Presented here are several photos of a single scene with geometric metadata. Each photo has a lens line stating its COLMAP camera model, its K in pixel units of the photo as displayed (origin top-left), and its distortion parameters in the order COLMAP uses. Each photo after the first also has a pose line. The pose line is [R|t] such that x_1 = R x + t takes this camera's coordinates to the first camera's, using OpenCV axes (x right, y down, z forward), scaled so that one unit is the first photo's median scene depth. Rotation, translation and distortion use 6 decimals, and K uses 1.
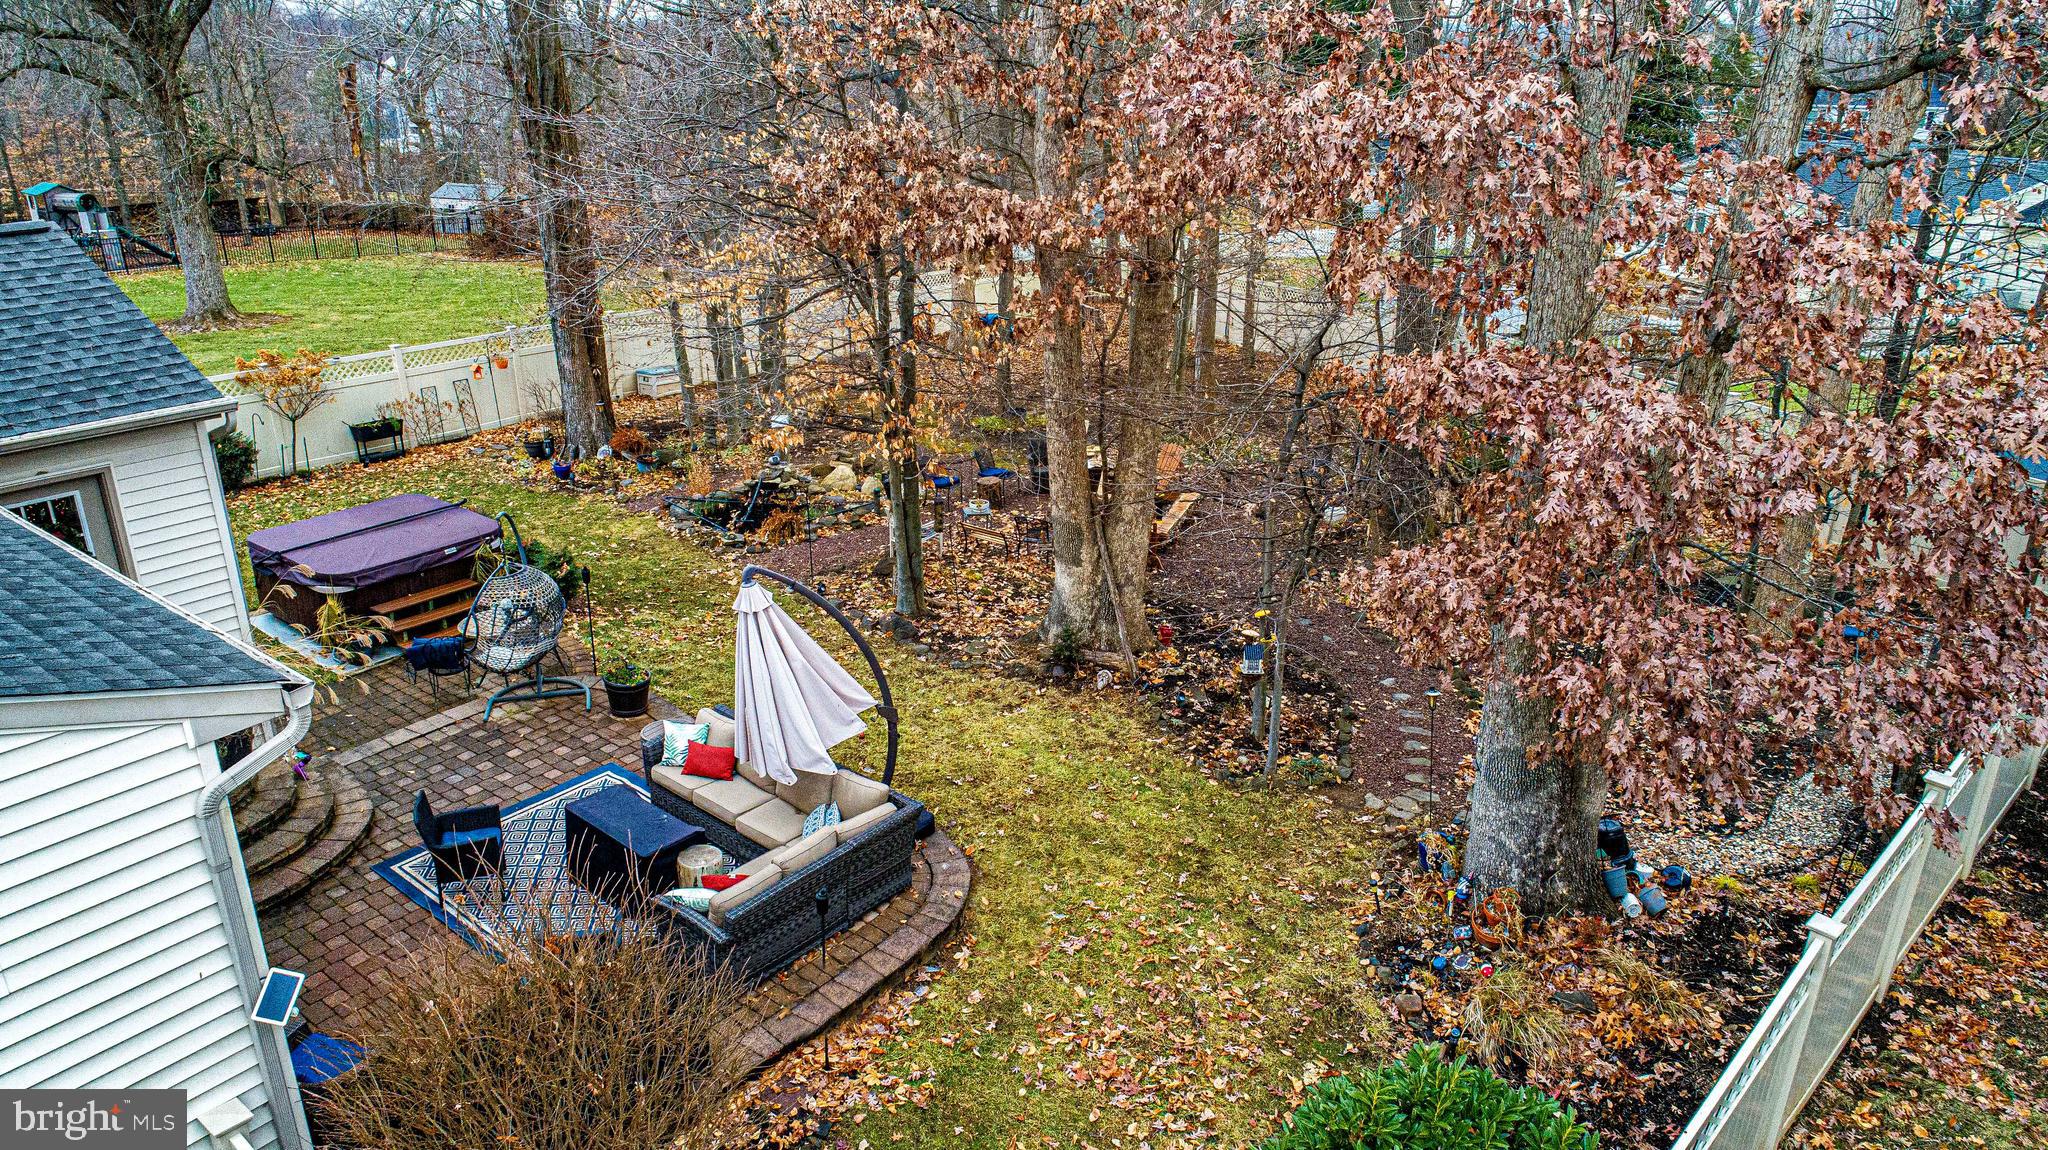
lens RADIAL K [[1379.0, 0, 1029.7], [0, 1379.0, 508.3], [0, 0, 1]] dist [-0.005030, -0.000280]
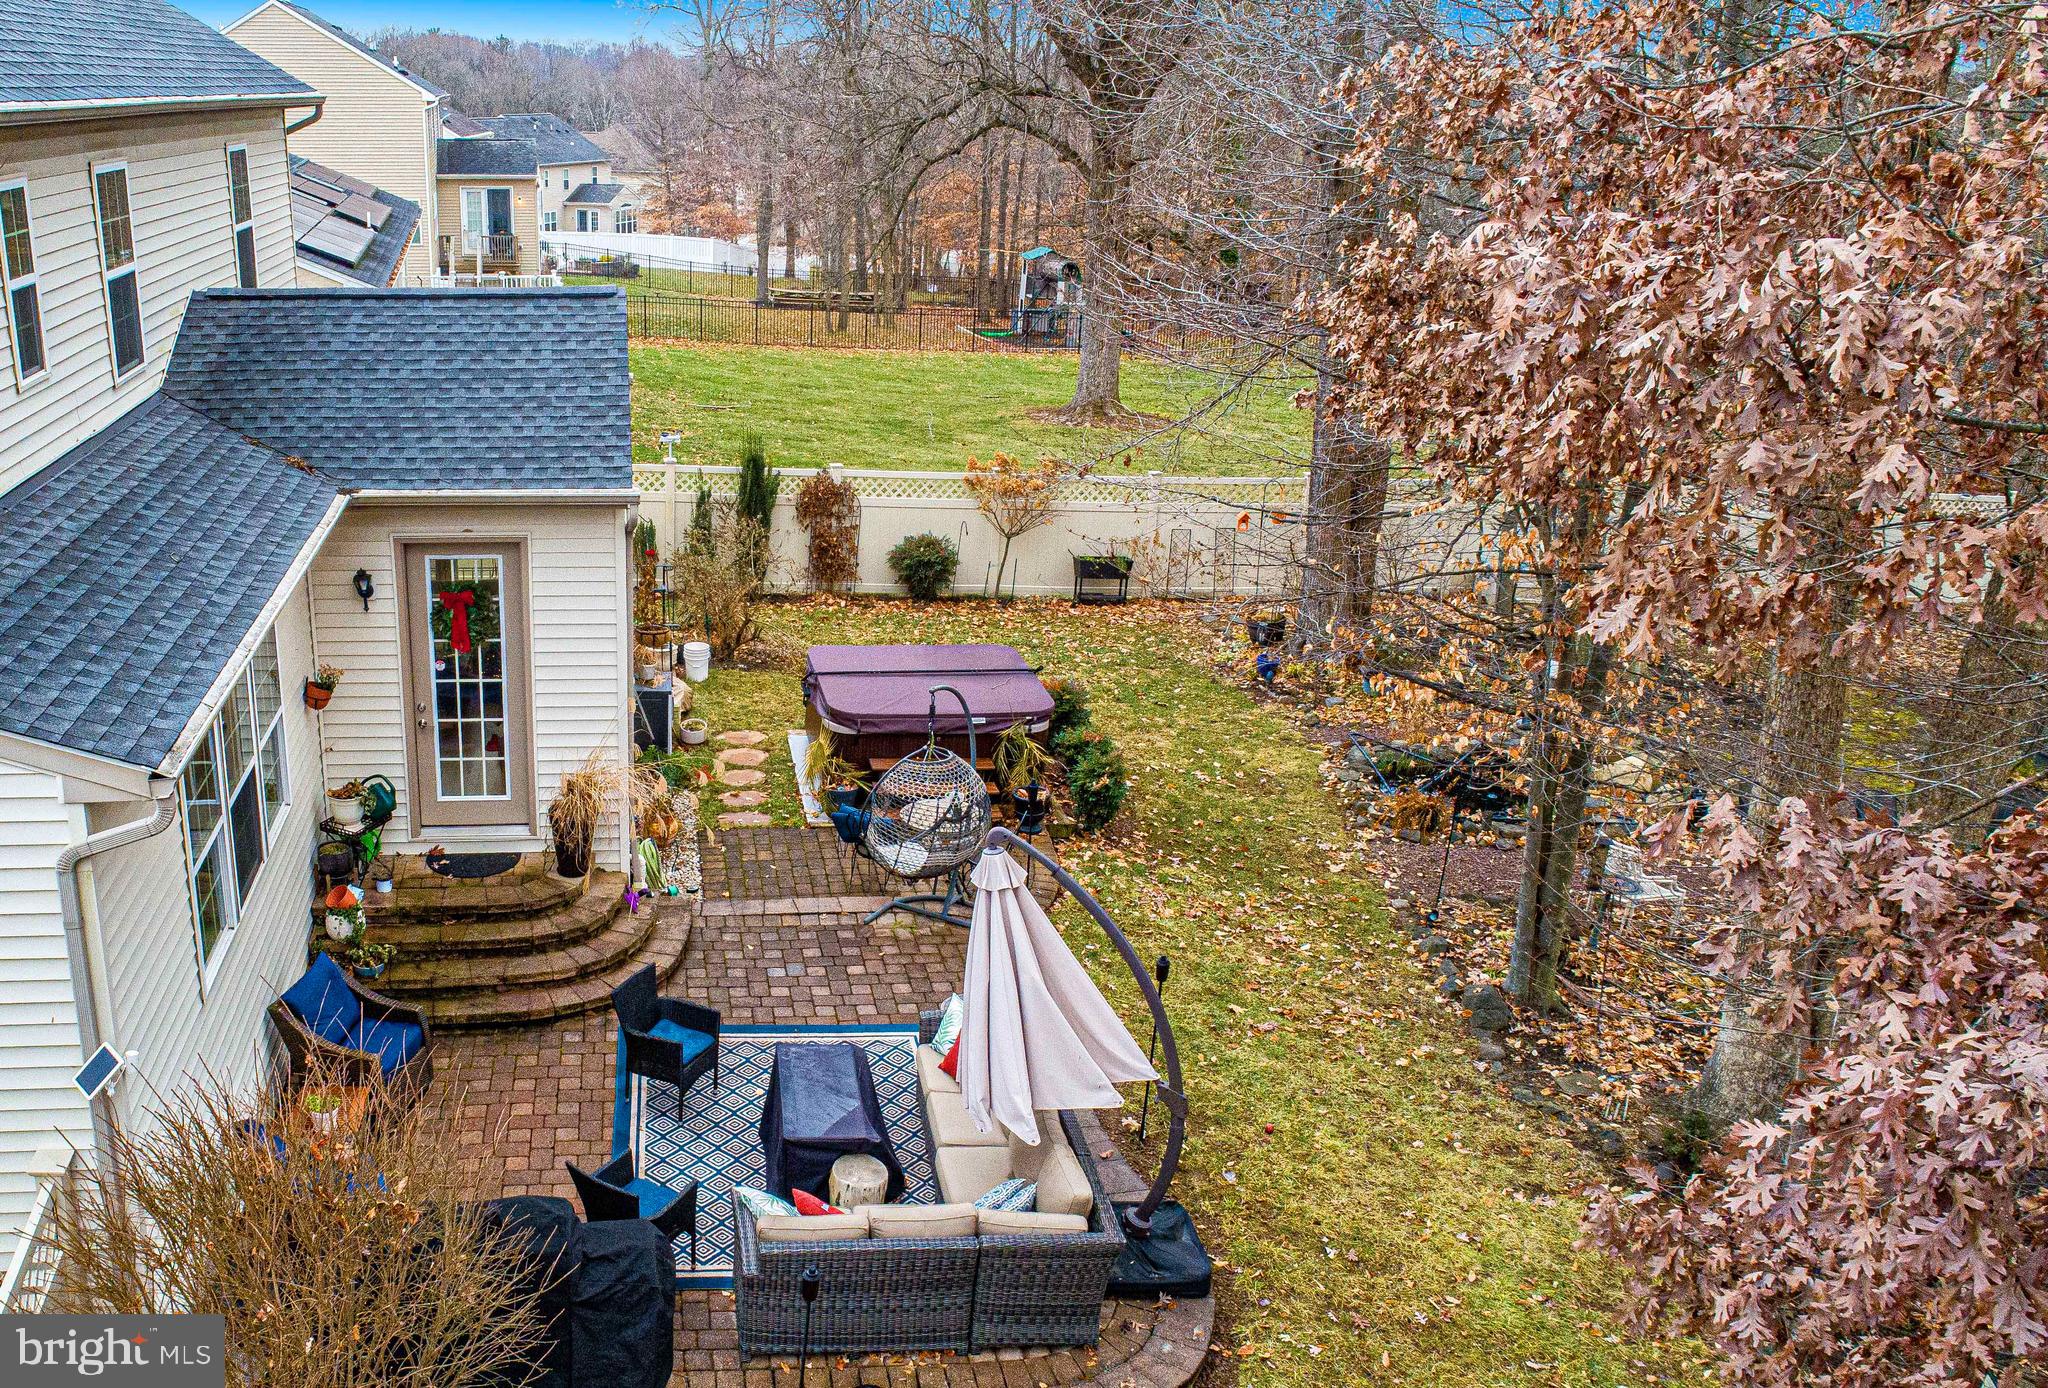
lens RADIAL K [[1822.3, 0, 970.5], [0, 1822.3, 692.7], [0, 0, 1]] dist [-0.007759, -0.008092]
pose [[0.674825, 0.239220, -0.698130, 0.362433], [-0.246136, 0.964794, 0.092675, -0.092273], [0.695722, 0.109295, 0.709948, 0.236525]]
